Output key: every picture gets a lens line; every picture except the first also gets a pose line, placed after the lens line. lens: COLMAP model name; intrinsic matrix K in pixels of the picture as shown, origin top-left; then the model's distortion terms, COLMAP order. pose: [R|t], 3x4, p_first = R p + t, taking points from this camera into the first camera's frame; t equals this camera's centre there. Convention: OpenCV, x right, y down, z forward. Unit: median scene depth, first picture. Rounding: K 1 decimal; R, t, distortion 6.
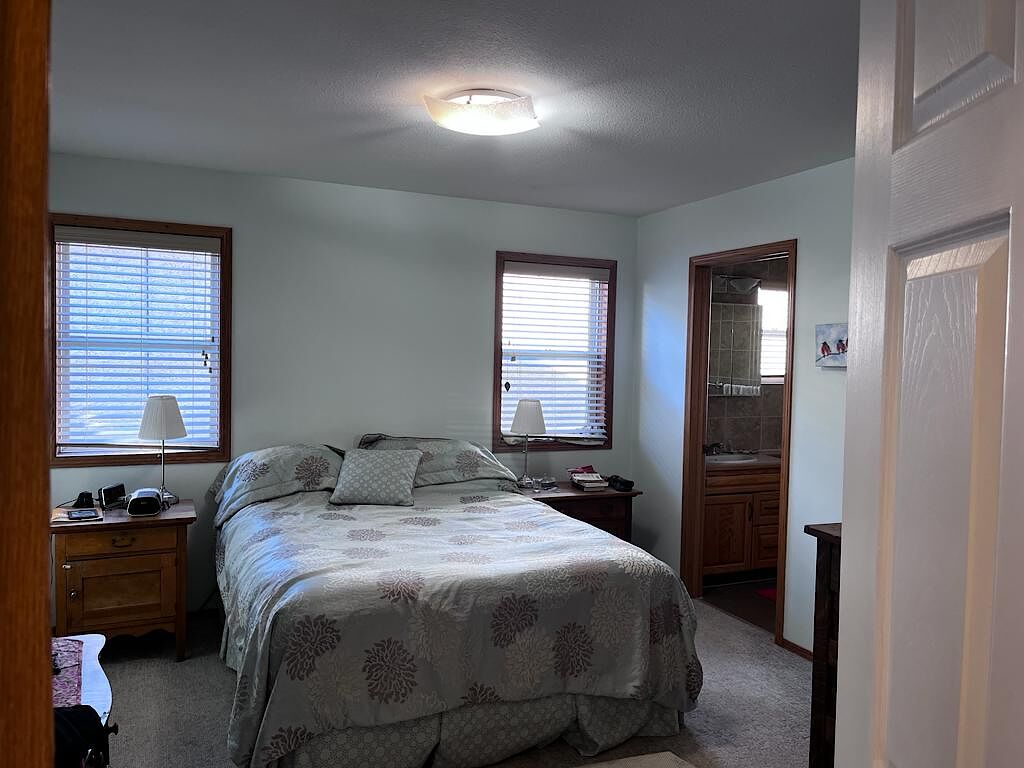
lens RADIAL K [[771.3, 0, 512.0], [0, 771.3, 384.0], [0, 0, 1]] dist [0.047446, -0.087404]
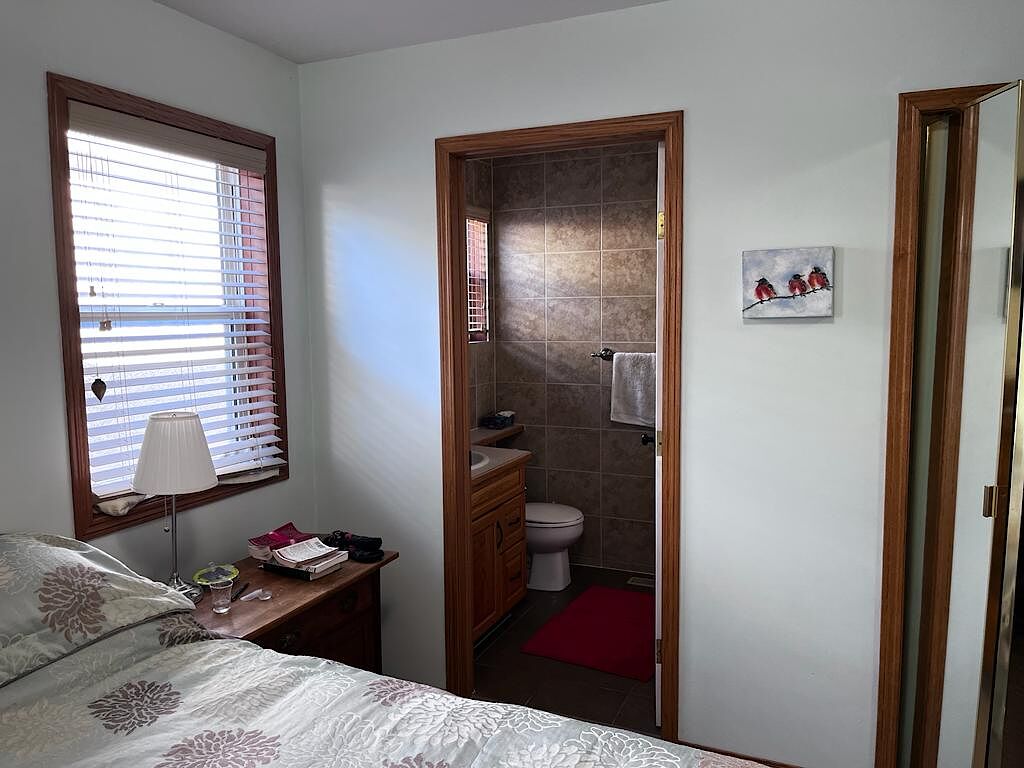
lens RADIAL K [[771.3, 0, 512.0], [0, 771.3, 384.0], [0, 0, 1]] dist [0.047446, -0.087404]
pose [[0.740236, -0.092626, 0.665936, -0.127572], [0.052564, 0.995406, 0.080024, -0.022942], [-0.670290, -0.024233, 0.741704, 0.507613]]
